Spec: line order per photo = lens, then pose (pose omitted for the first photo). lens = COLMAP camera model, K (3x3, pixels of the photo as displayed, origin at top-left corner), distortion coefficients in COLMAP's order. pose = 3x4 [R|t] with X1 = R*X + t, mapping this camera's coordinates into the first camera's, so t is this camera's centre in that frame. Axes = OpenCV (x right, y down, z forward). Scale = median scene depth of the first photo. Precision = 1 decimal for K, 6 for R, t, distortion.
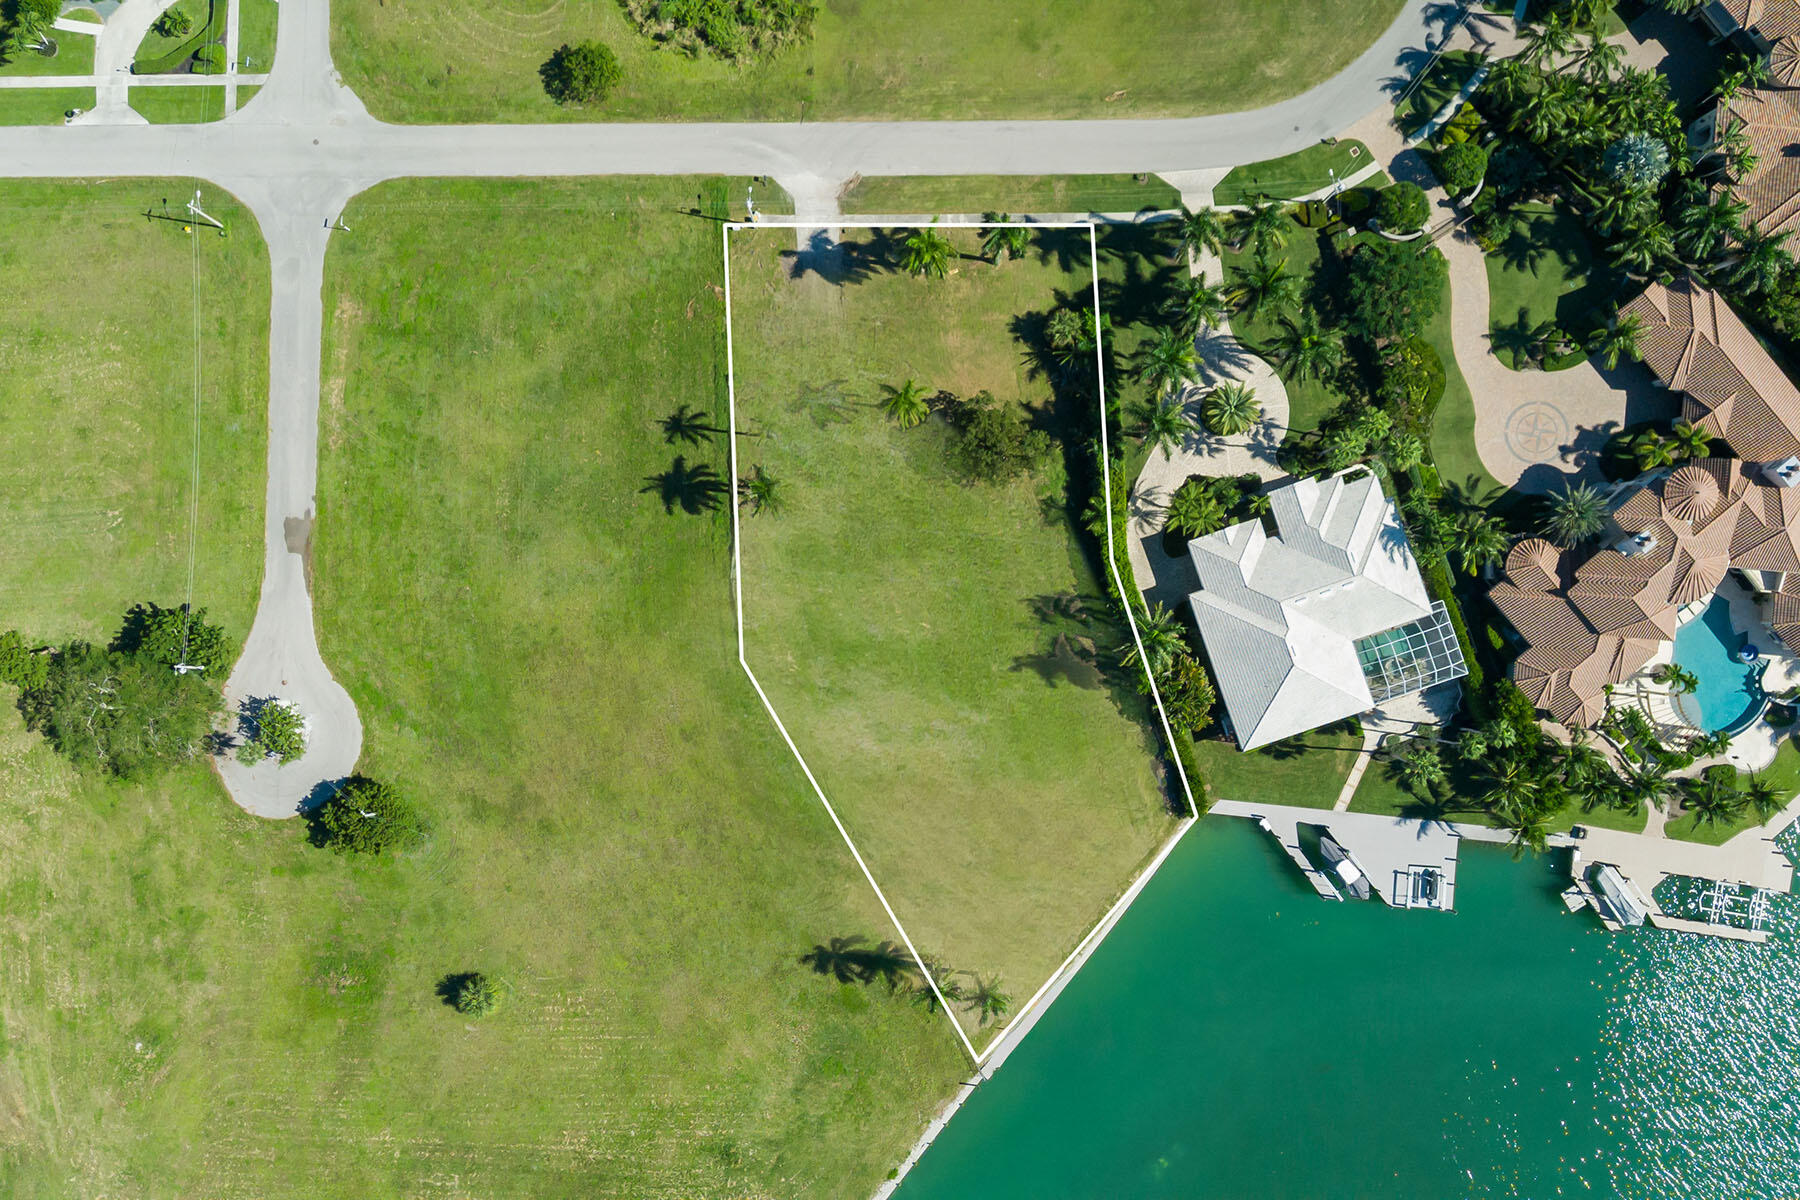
lens RADIAL K [[1669.4, 0, 893.3], [0, 1669.4, 548.6], [0, 0, 1]] dist [0.111806, -0.222071]
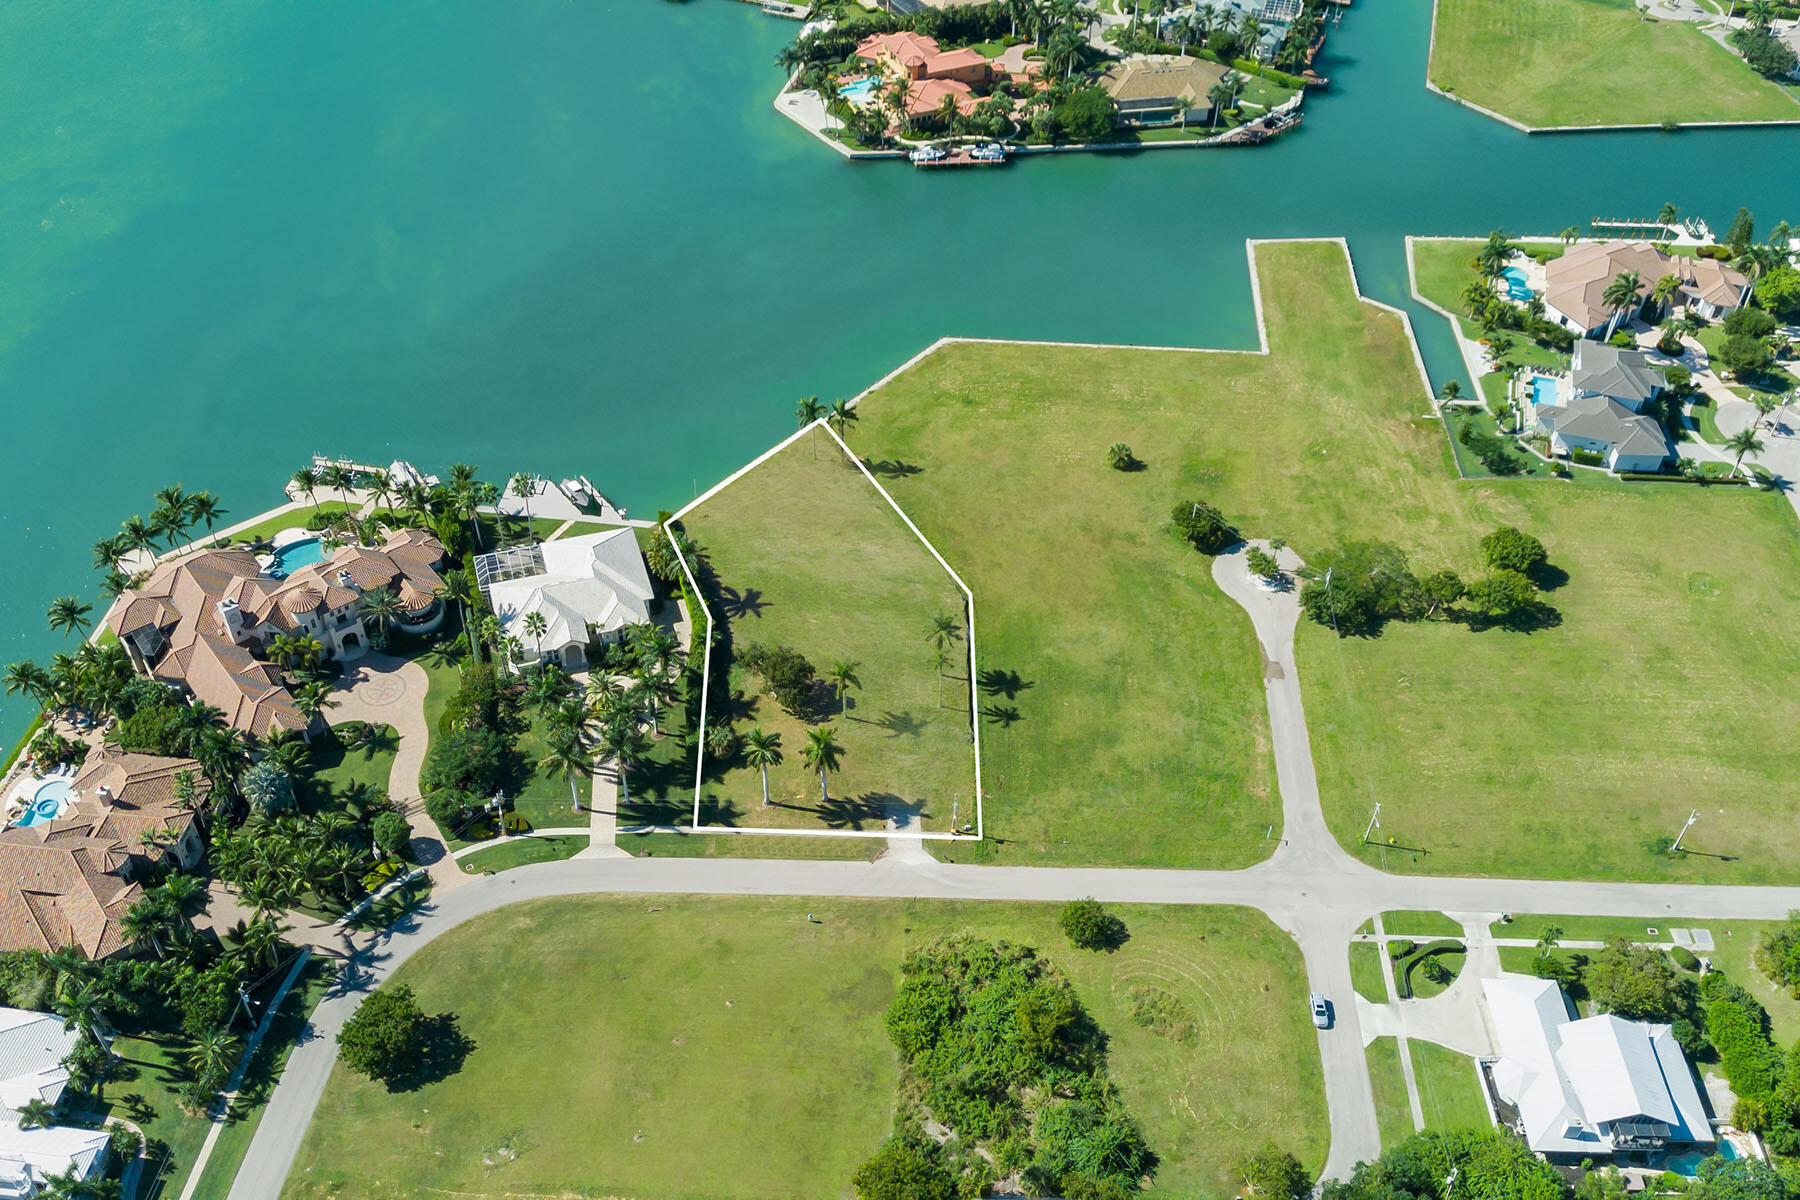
lens RADIAL K [[1669.4, 0, 893.3], [0, 1669.4, 548.6], [0, 0, 1]] dist [0.111806, -0.222071]
pose [[-0.999157, -0.040981, -0.002375, -0.025085], [0.025717, -0.670016, 0.741901, -0.994094], [-0.031995, 0.741214, 0.670505, -0.013193]]
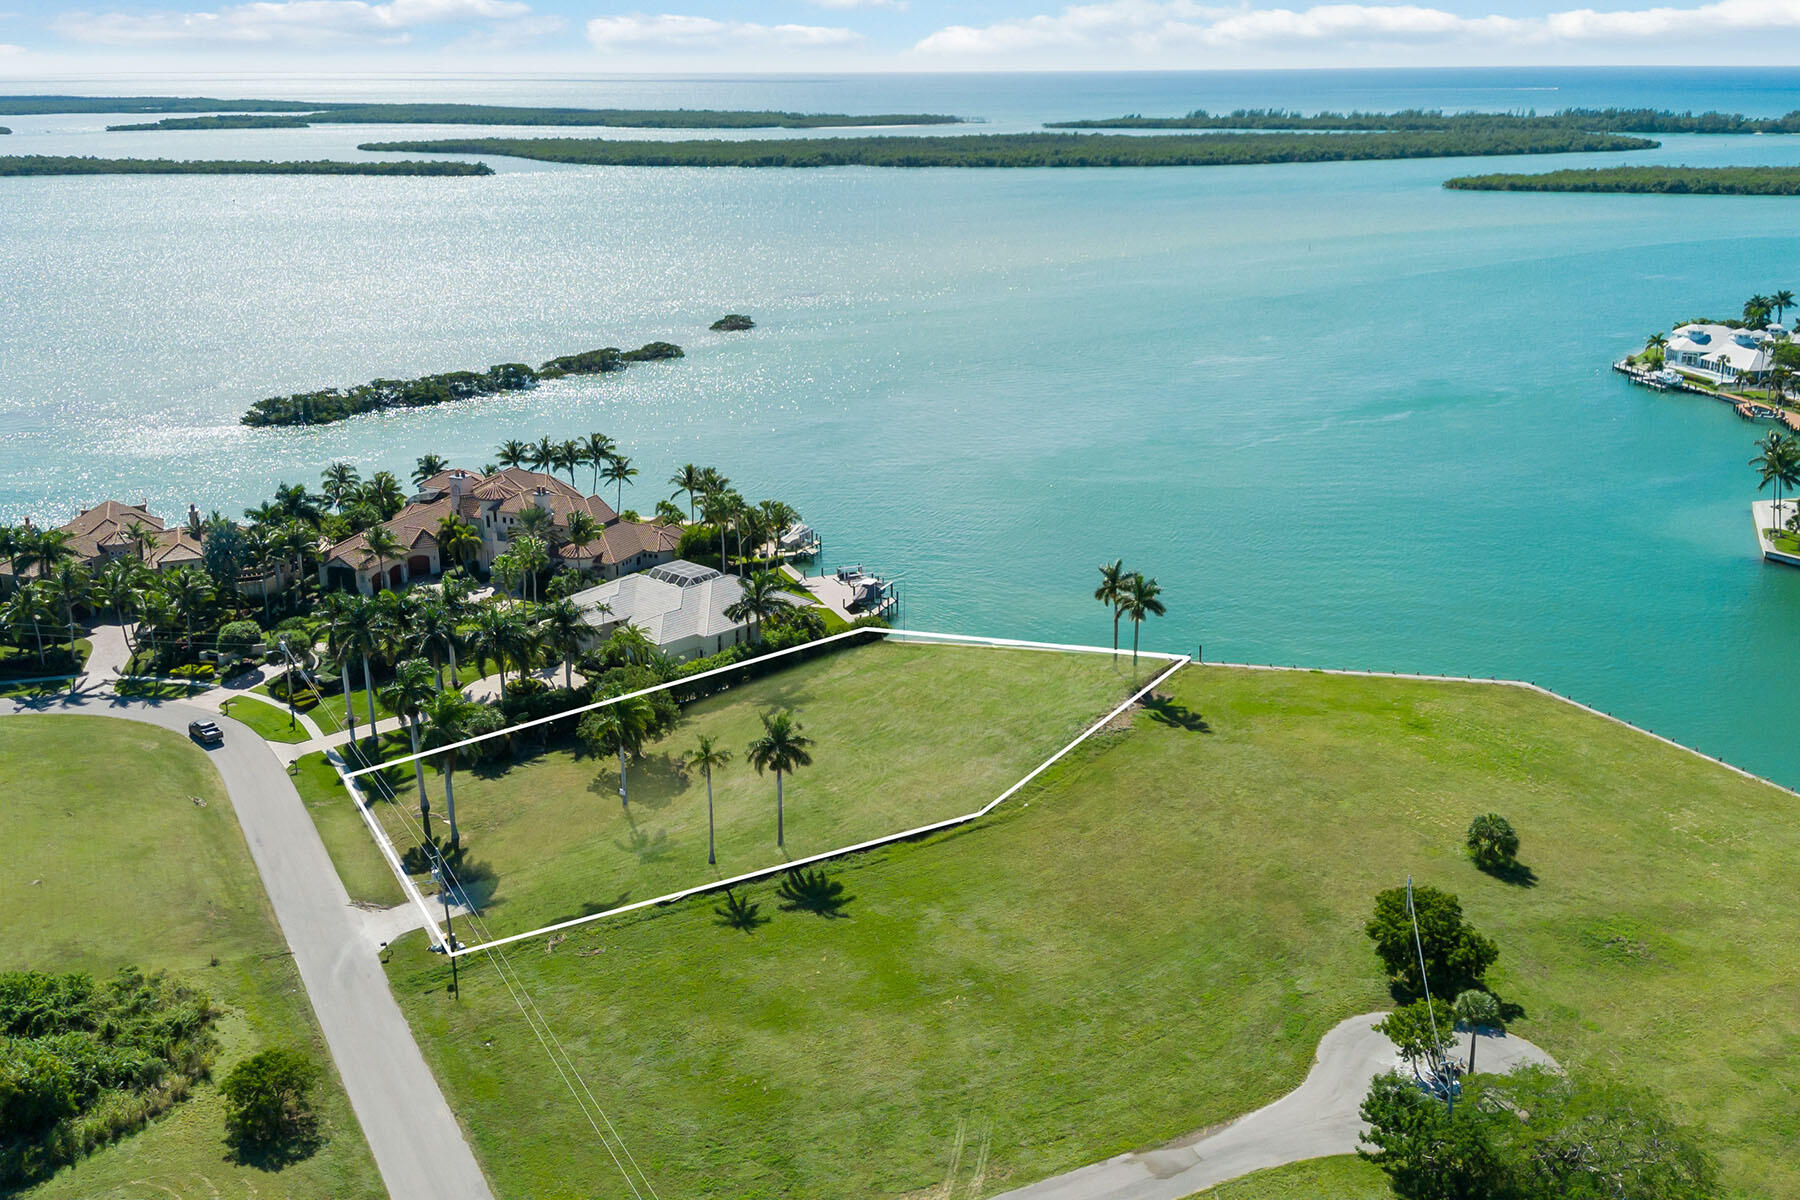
lens RADIAL K [[1669.4, 0, 893.3], [0, 1669.4, 548.6], [0, 0, 1]] dist [0.111806, -0.222071]
pose [[-0.472215, -0.260389, 0.842146, -0.749789], [0.881429, -0.150026, 0.447855, -0.326622], [0.009728, 0.953776, 0.300360, 0.614182]]
